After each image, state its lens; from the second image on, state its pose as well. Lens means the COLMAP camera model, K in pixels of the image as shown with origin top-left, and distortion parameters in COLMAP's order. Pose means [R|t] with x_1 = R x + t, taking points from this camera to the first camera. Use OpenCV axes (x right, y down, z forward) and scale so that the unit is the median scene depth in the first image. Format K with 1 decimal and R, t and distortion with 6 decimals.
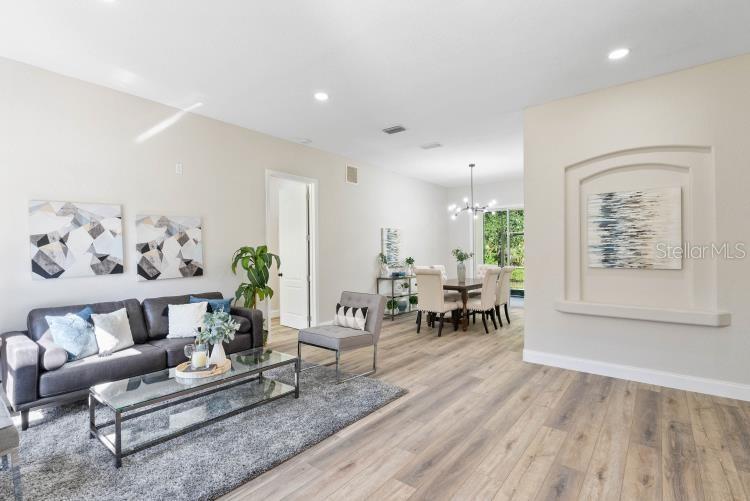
lens RADIAL K [[360.5, 0, 375.0], [0, 360.5, 250.5], [0, 0, 1]] dist [-0.001282, -0.000037]
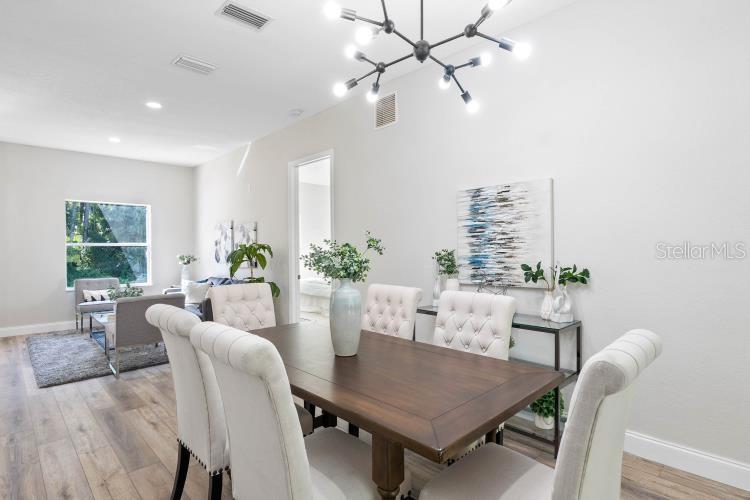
lens RADIAL K [[383.0, 0, 375.0], [0, 383.0, 250.0], [0, 0, 1]] dist [0.001302, 0.000651]
pose [[-0.124635, 0.010112, -0.992151, 0.896727], [0.015588, 0.999845, 0.008232, 0.004000], [0.992080, -0.014440, -0.124773, 1.777729]]
